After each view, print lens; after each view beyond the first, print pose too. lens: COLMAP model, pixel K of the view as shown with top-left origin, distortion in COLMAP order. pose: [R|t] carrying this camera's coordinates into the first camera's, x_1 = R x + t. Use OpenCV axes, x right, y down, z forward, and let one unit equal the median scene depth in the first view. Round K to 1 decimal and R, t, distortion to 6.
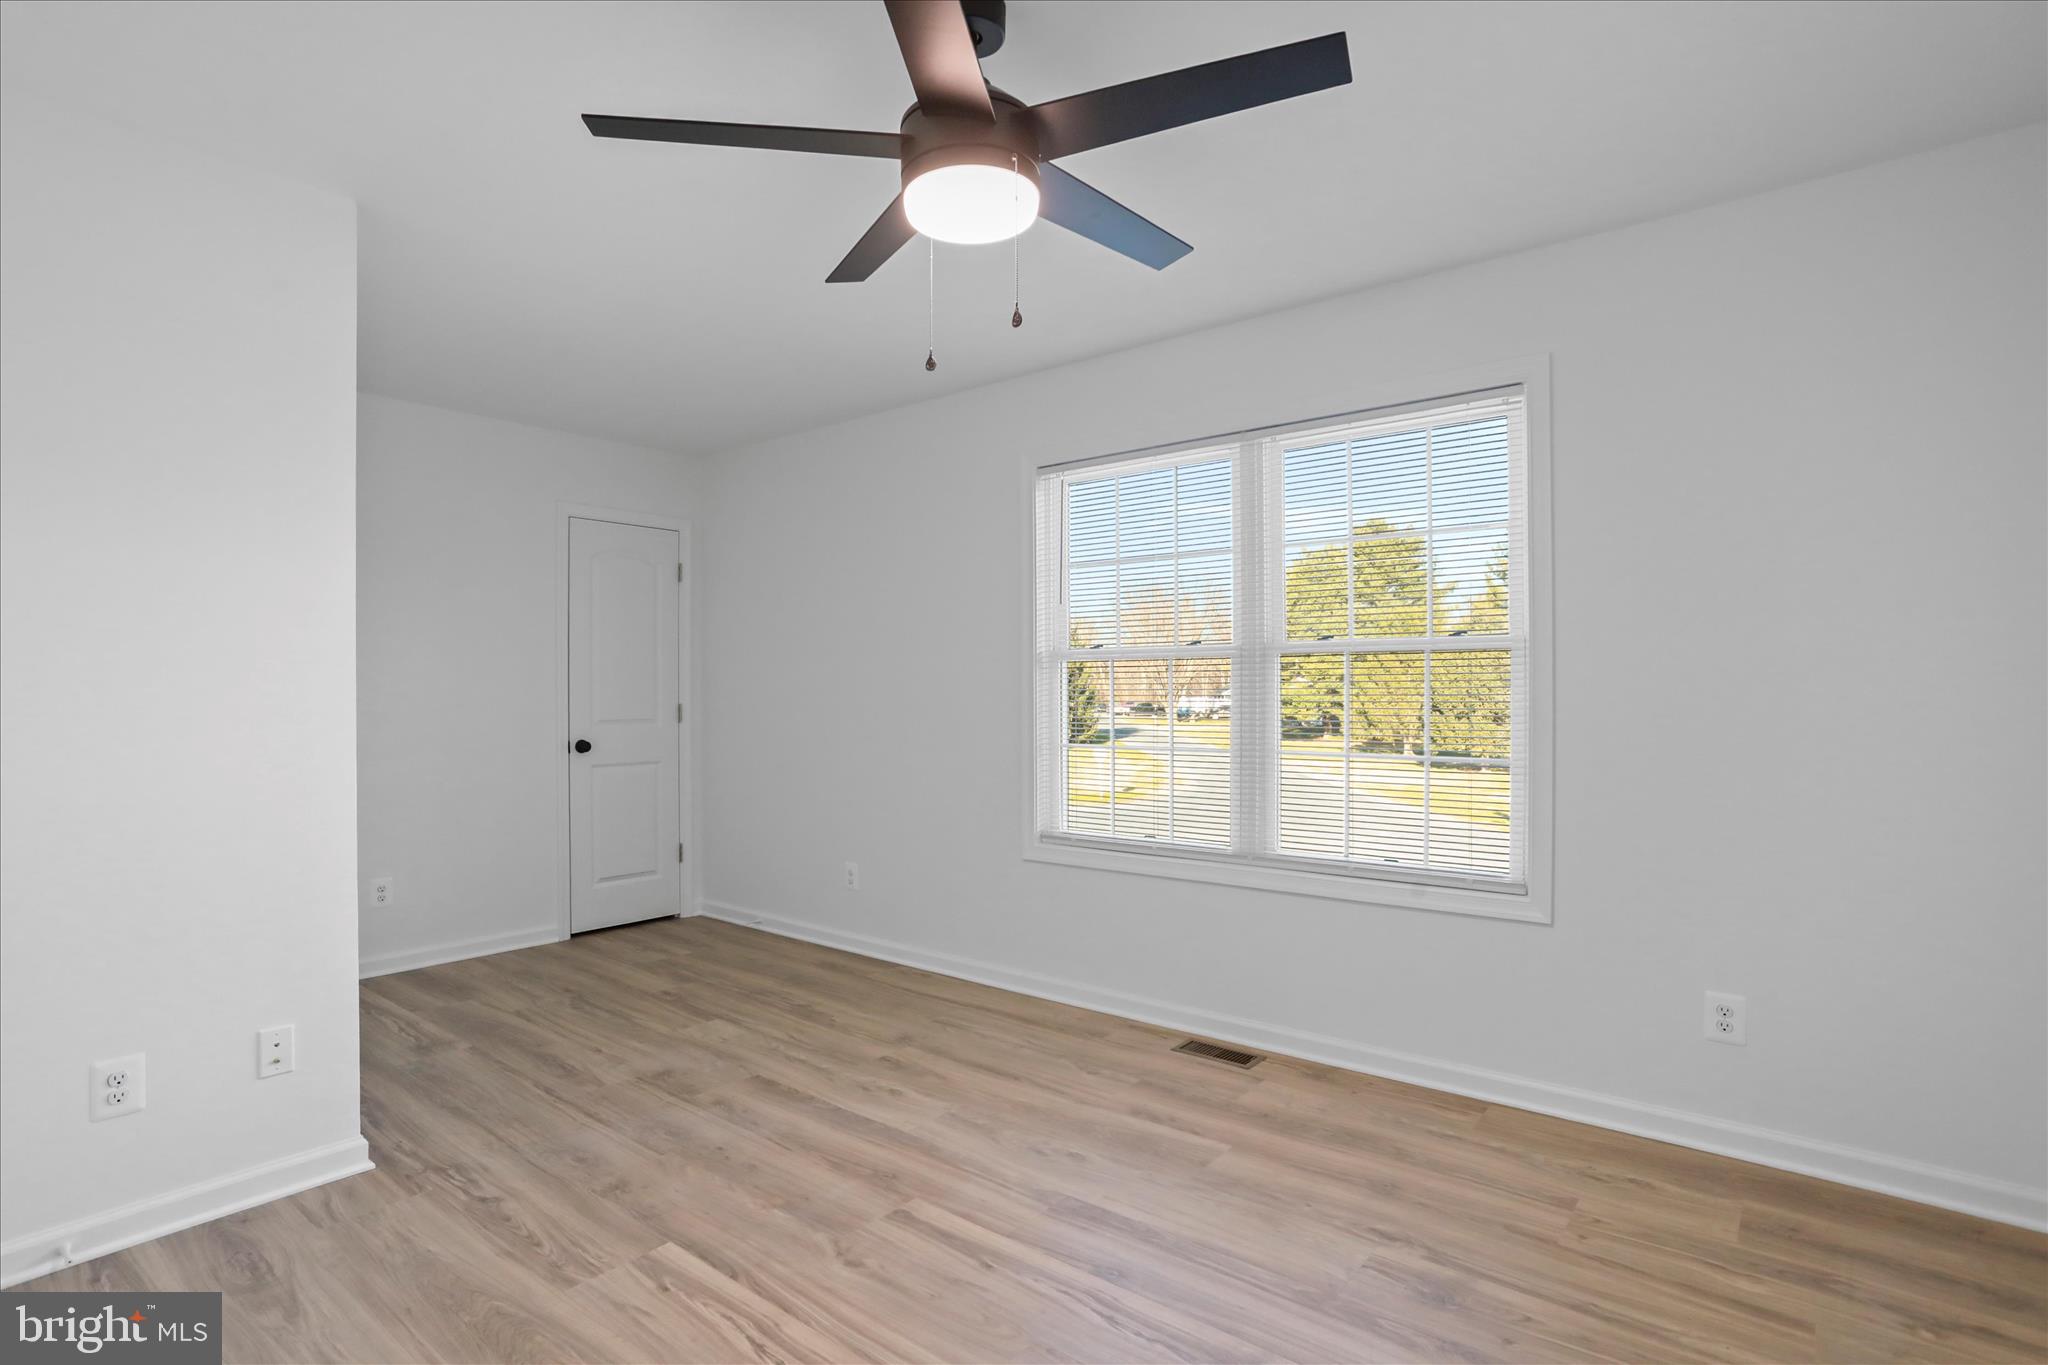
lens RADIAL K [[1011.3, 0, 1004.1], [0, 1011.3, 681.0], [0, 0, 1]] dist [-0.054322, 0.031345]
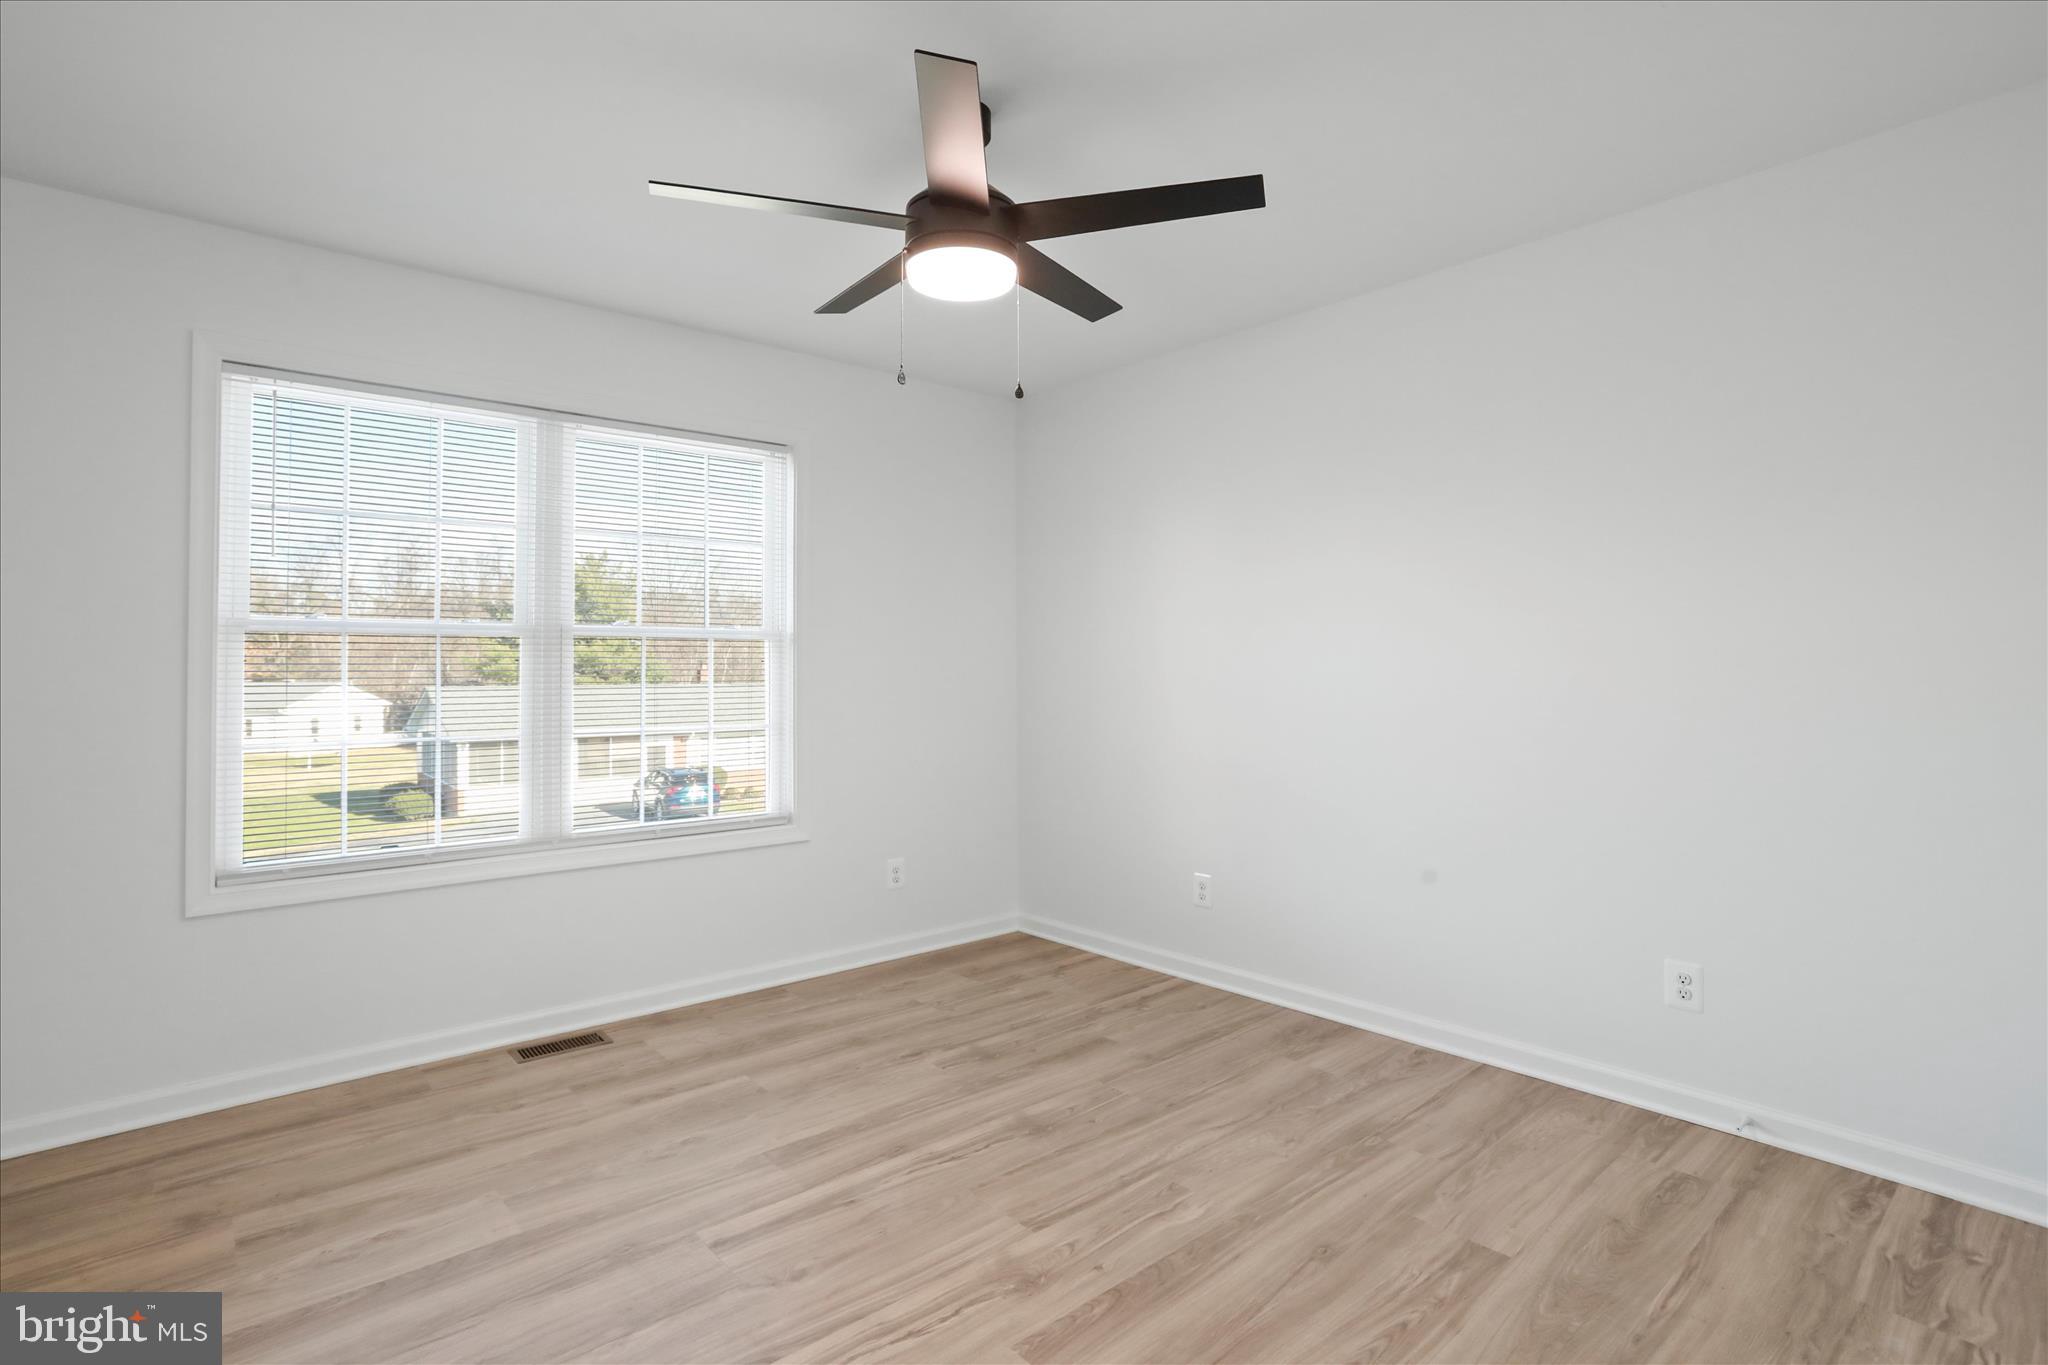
lens RADIAL K [[1011.3, 0, 1004.1], [0, 1011.3, 681.0], [0, 0, 1]] dist [-0.054322, 0.031345]
pose [[0.170380, -0.005333, 0.985364, -0.740211], [-0.007686, 0.999948, 0.006741, 0.005683], [-0.985348, -0.008722, 0.170330, 0.456127]]
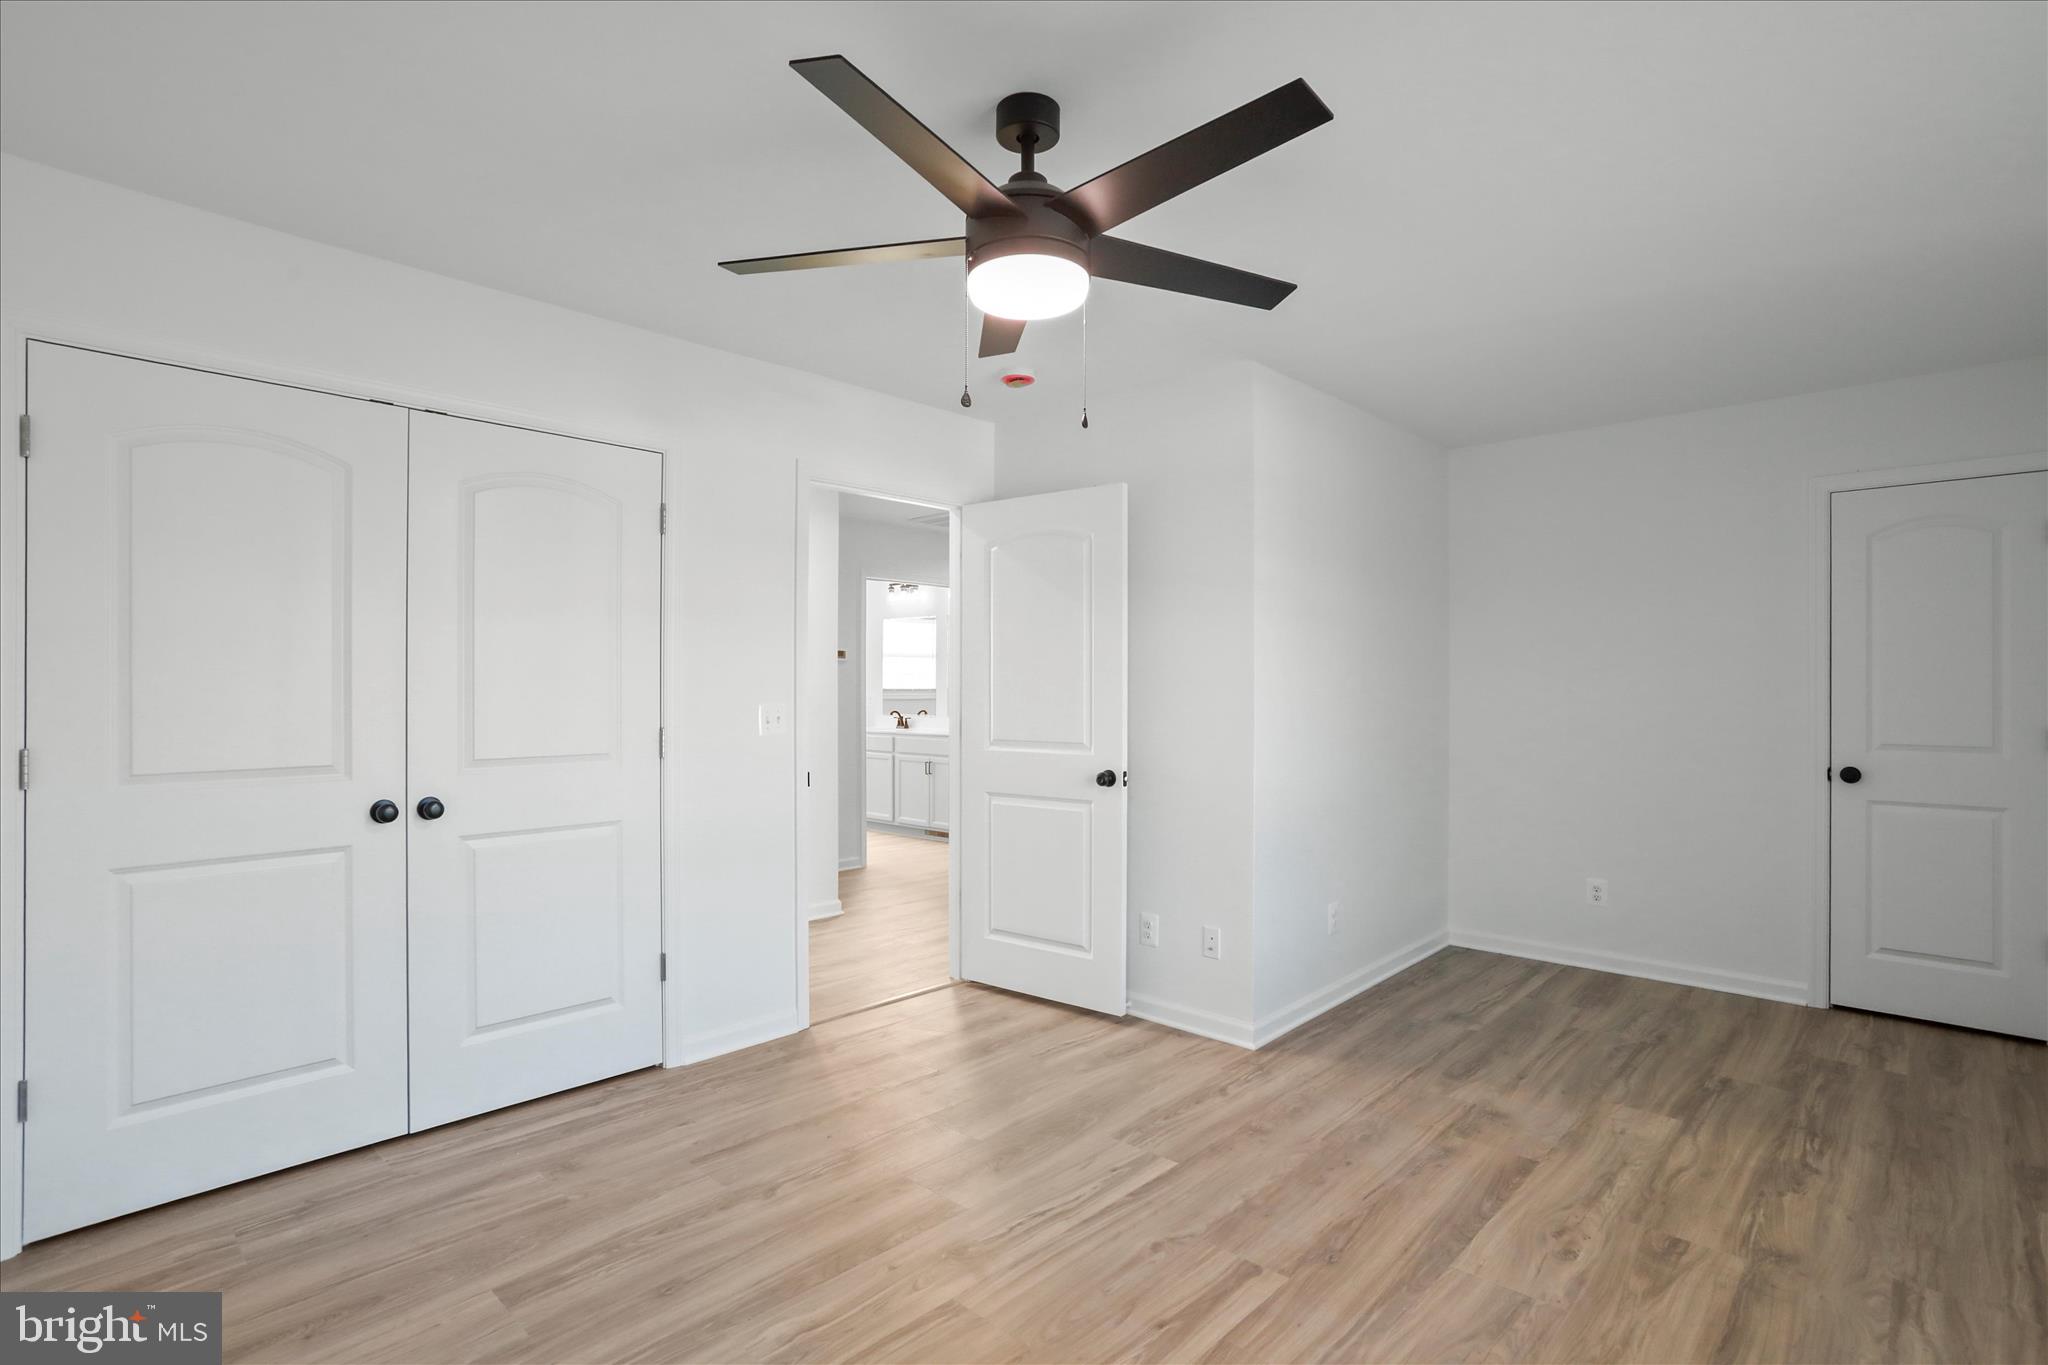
lens RADIAL K [[969.2, 0, 1030.2], [0, 969.2, 688.0], [0, 0, 1]] dist [-0.002677, 0.000722]
pose [[-0.040434, 0.001458, -0.999181, 0.645388], [0.012710, 0.999919, 0.000945, -0.022937], [0.999101, -0.012661, -0.040449, 0.641140]]
